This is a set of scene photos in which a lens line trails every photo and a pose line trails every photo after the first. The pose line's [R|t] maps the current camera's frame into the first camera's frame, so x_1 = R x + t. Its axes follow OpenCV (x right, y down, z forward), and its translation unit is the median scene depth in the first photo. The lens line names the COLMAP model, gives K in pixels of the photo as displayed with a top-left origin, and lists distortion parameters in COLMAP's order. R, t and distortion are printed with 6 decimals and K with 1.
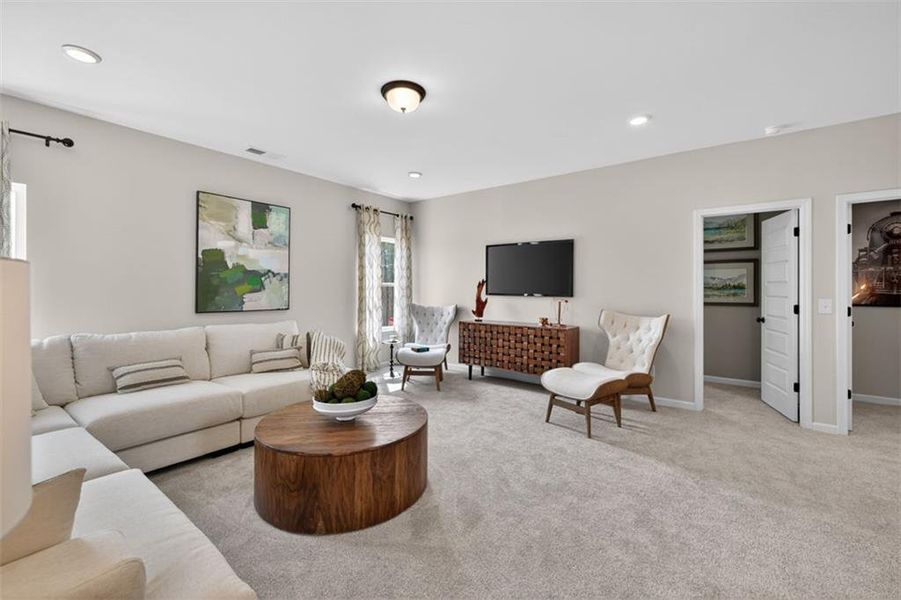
lens RADIAL K [[365.0, 0, 432.2], [0, 365.0, 293.5], [0, 0, 1]] dist [0.011874, -0.000824]
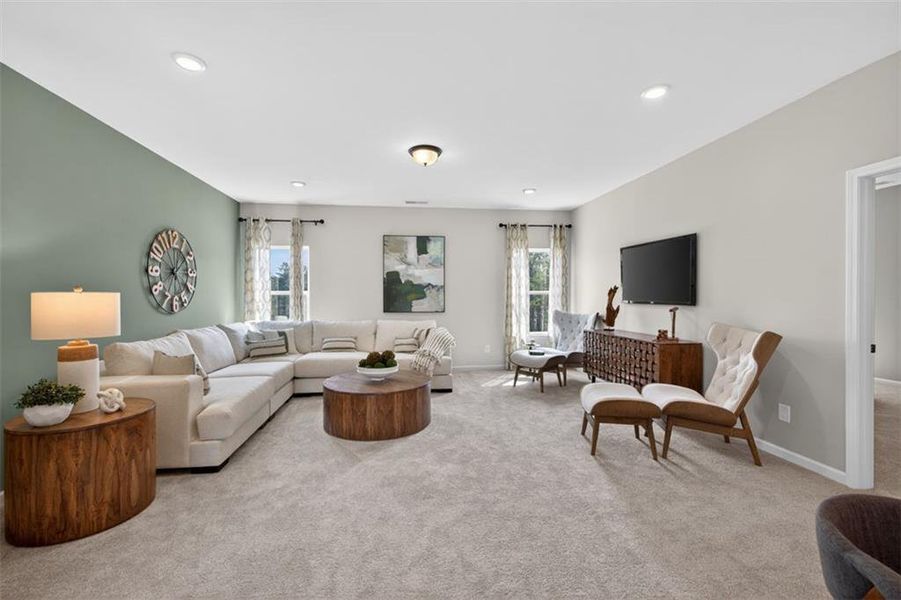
lens RADIAL K [[365.0, 0, 449.3], [0, 365.0, 305.3], [0, 0, 1]] dist [0.011874, -0.000824]
pose [[0.720282, 0.012498, -0.693569, 0.553660], [-0.004001, 0.999896, 0.013863, -0.000424], [0.693670, -0.007211, 0.720257, 0.049900]]
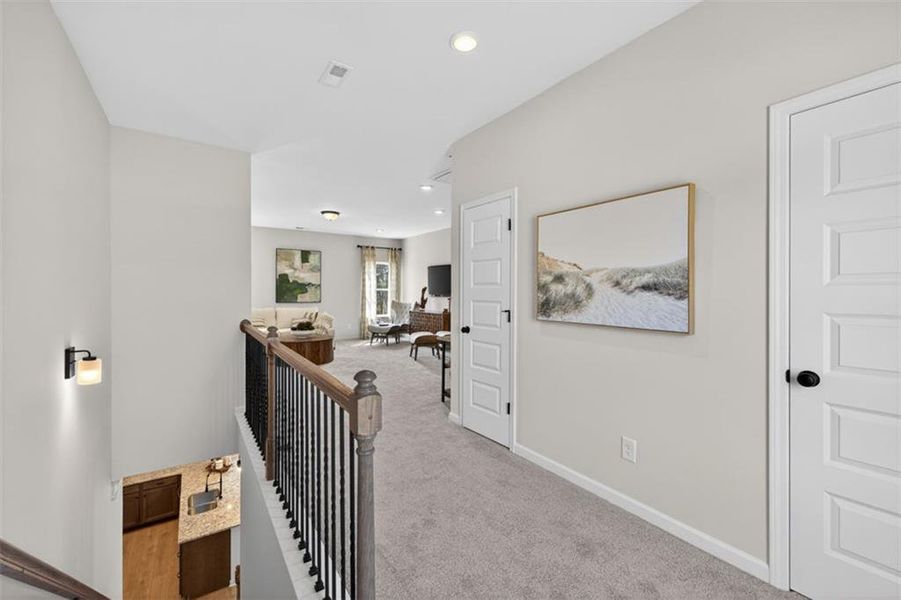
lens RADIAL K [[365.0, 0, 442.3], [0, 365.0, 299.0], [0, 0, 1]] dist [0.011874, -0.000824]
pose [[0.953927, 0.006687, -0.299965, 0.842438], [-0.005790, 0.999976, 0.003878, 0.013469], [0.299983, -0.001963, 0.953942, -0.701780]]
